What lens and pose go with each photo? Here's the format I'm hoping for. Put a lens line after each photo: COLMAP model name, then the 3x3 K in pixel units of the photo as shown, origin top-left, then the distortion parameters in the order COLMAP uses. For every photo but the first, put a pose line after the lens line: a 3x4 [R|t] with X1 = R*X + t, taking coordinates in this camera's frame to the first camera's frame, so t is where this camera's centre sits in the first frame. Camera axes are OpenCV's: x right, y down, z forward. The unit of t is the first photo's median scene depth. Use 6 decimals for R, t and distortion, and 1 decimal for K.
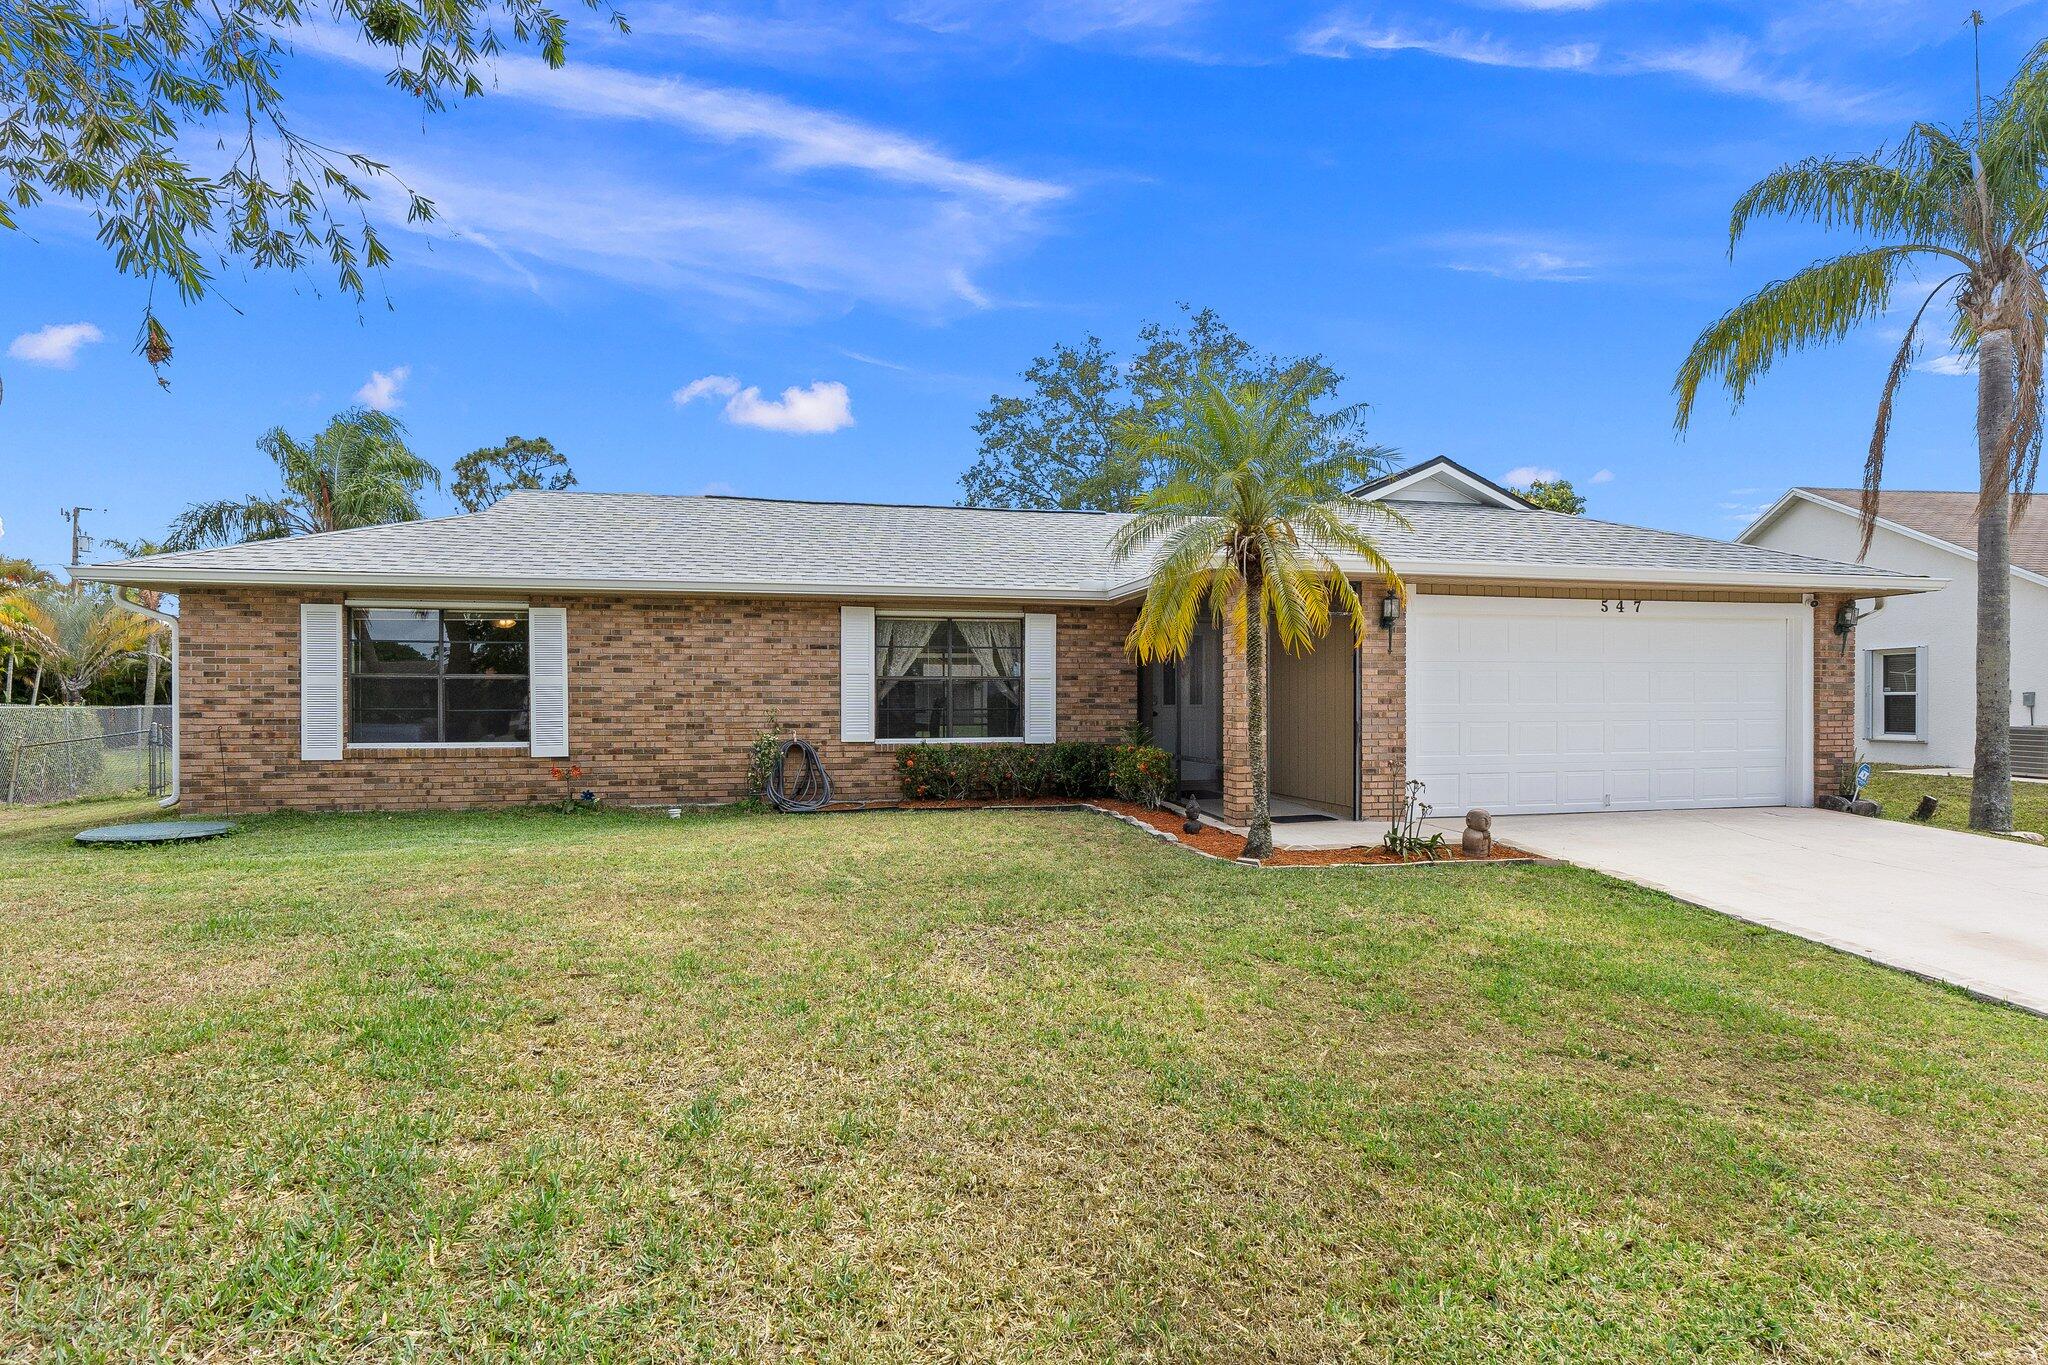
lens RADIAL K [[1023.6, 0, 1039.7], [0, 1023.6, 719.6], [0, 0, 1]] dist [-0.000862, 0.000015]
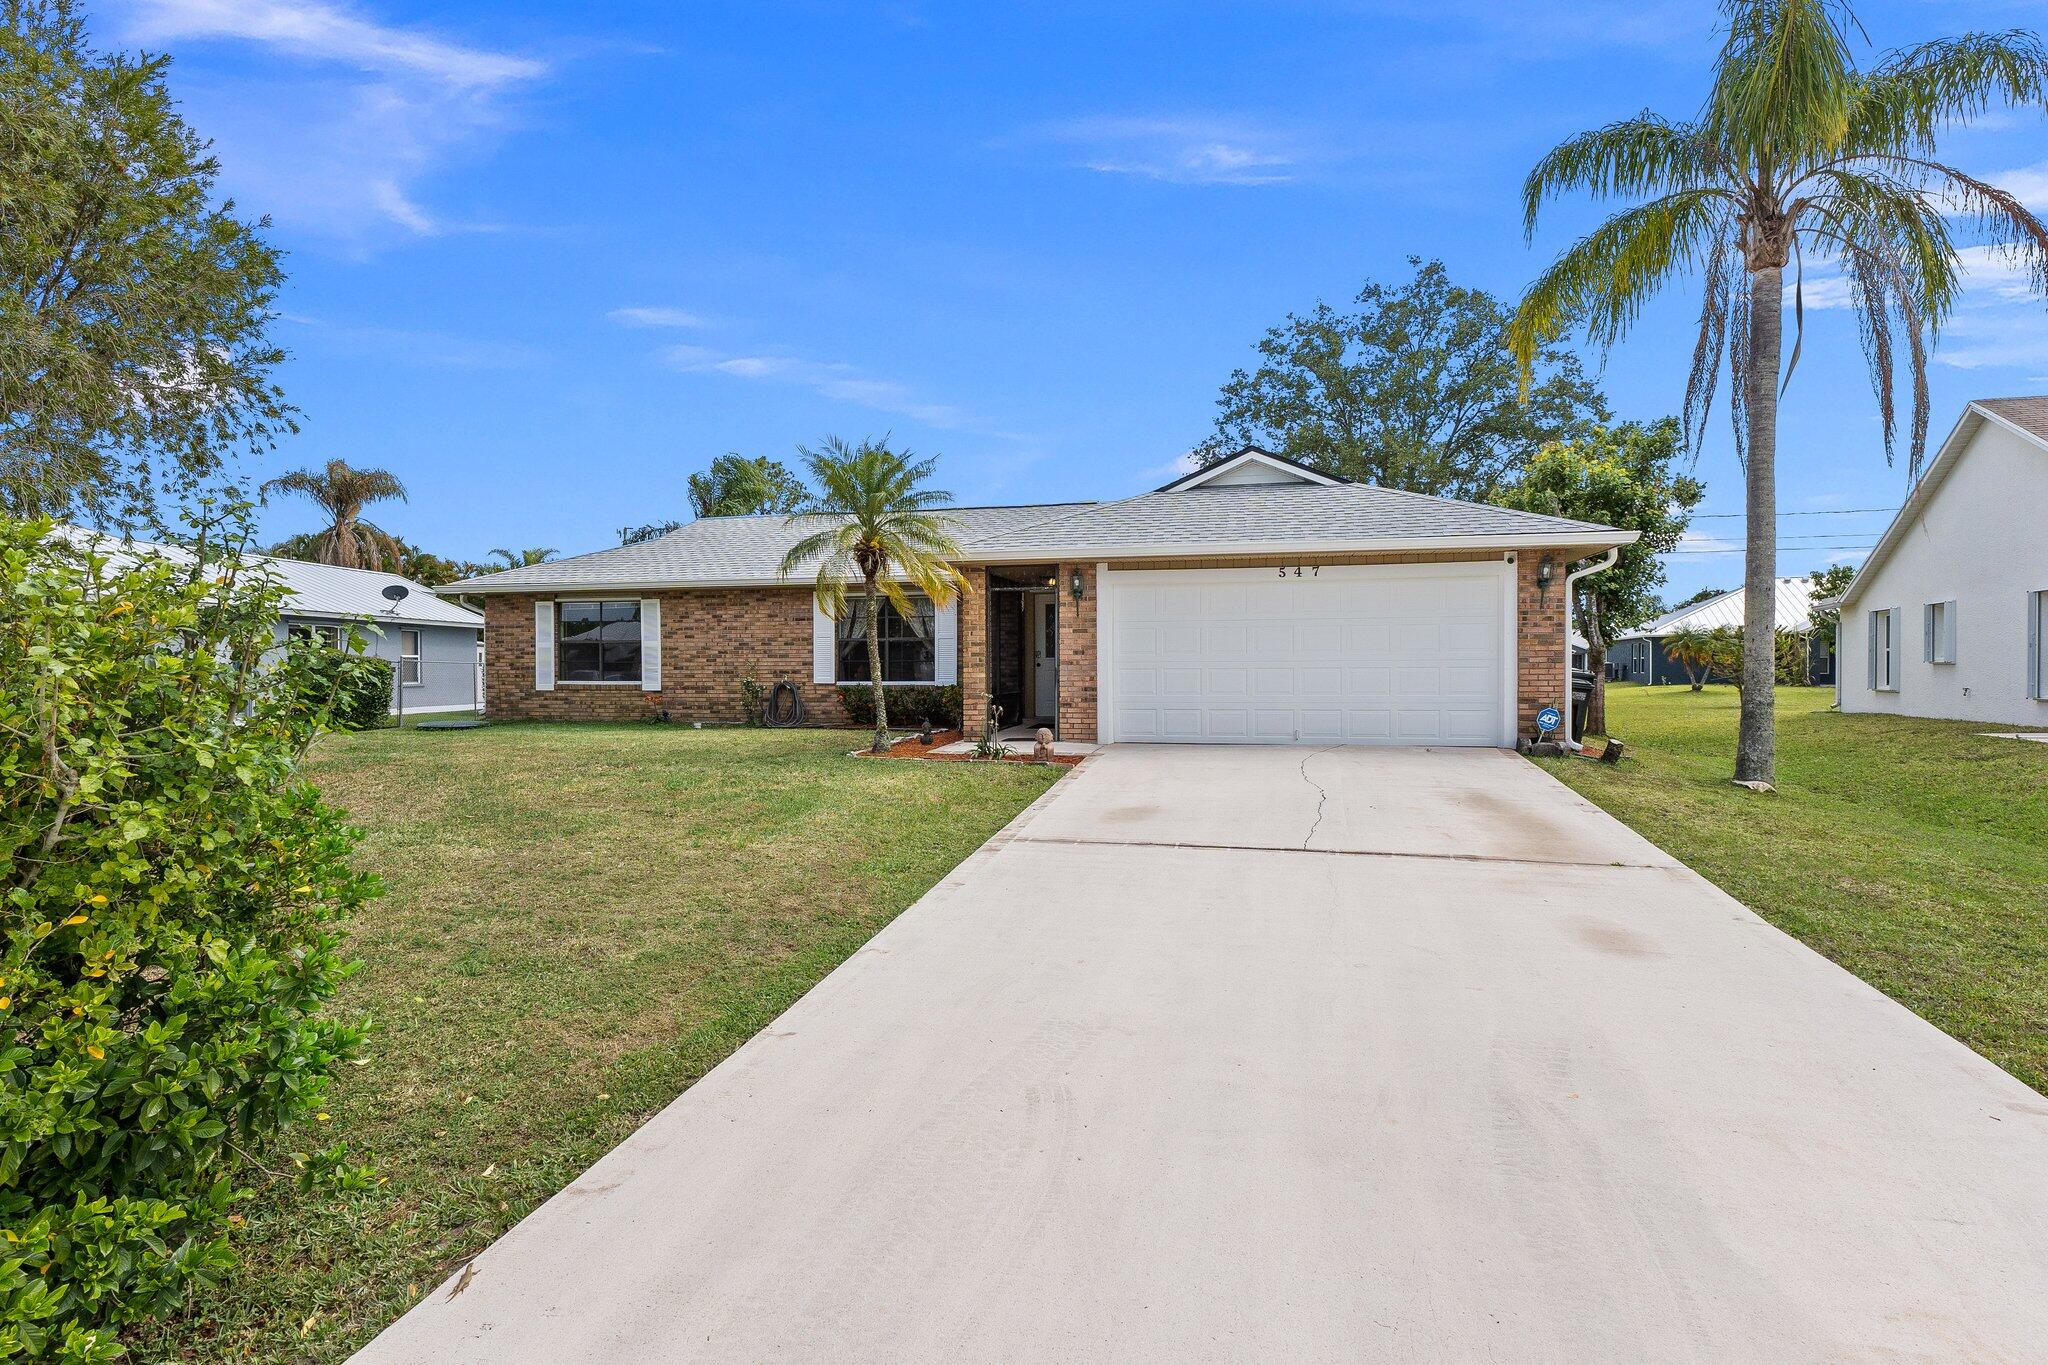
lens RADIAL K [[1040.2, 0, 1024.8], [0, 1040.2, 683.0], [0, 0, 1]] dist [0.013446, -0.000050]
pose [[0.894013, 0.006401, -0.447995, 0.777916], [-0.006280, 0.999979, 0.001756, 0.017410], [0.447997, 0.001244, 0.894034, -0.214983]]
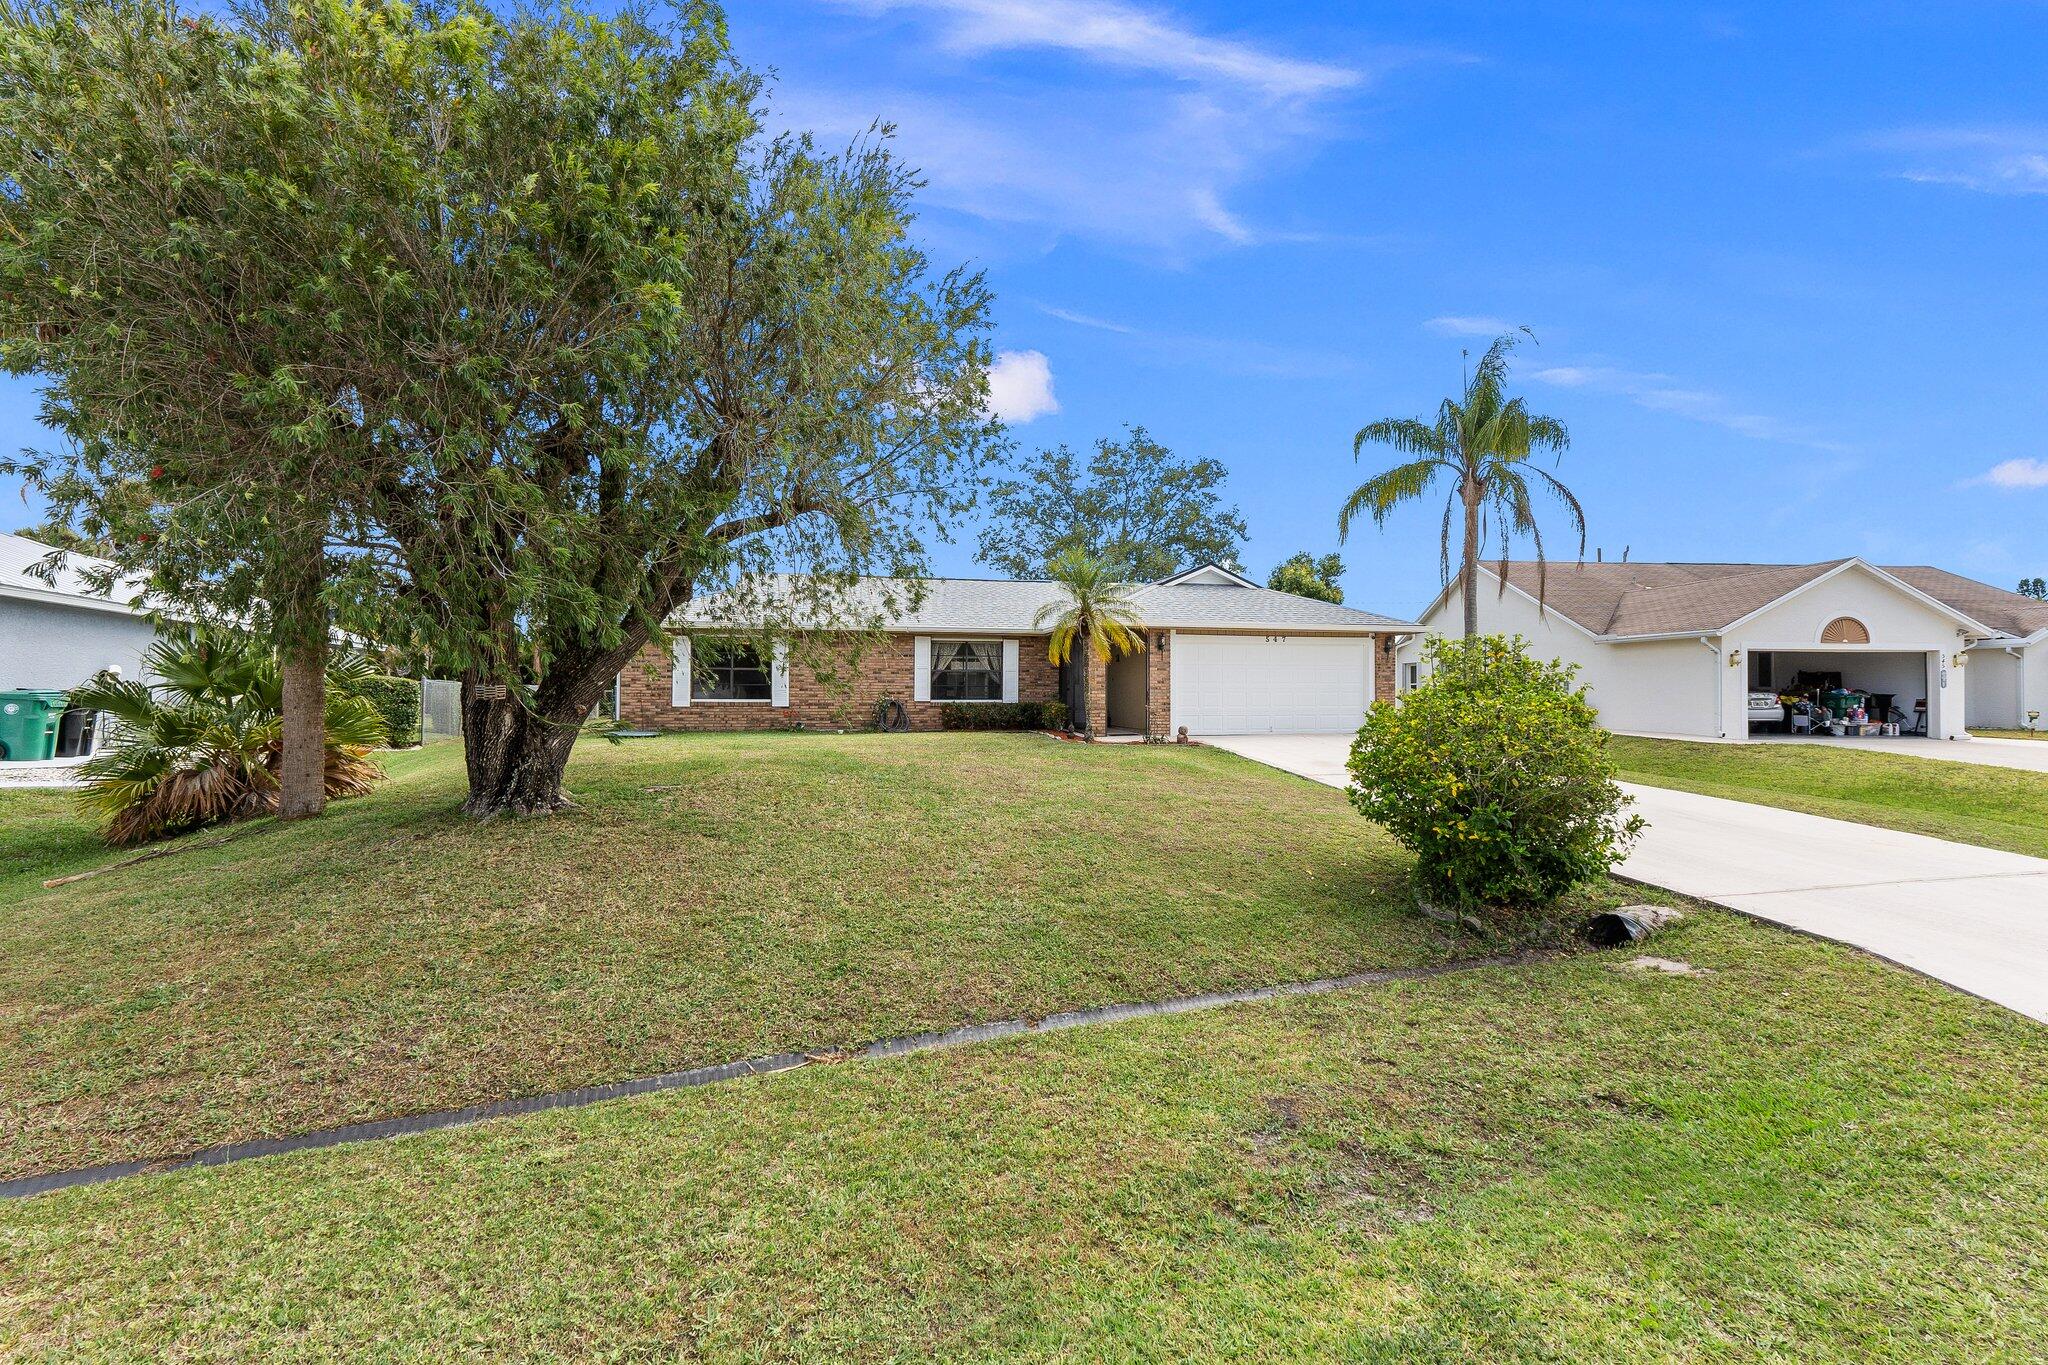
lens RADIAL K [[862.1, 0, 1027.9], [0, 862.1, 686.6], [0, 0, 1]] dist [0.006759, 0.000004]
pose [[0.999813, 0.005775, -0.018450, 0.072903], [-0.006192, 0.999725, -0.022620, 0.031767], [0.018314, 0.022730, 0.999574, -0.784766]]
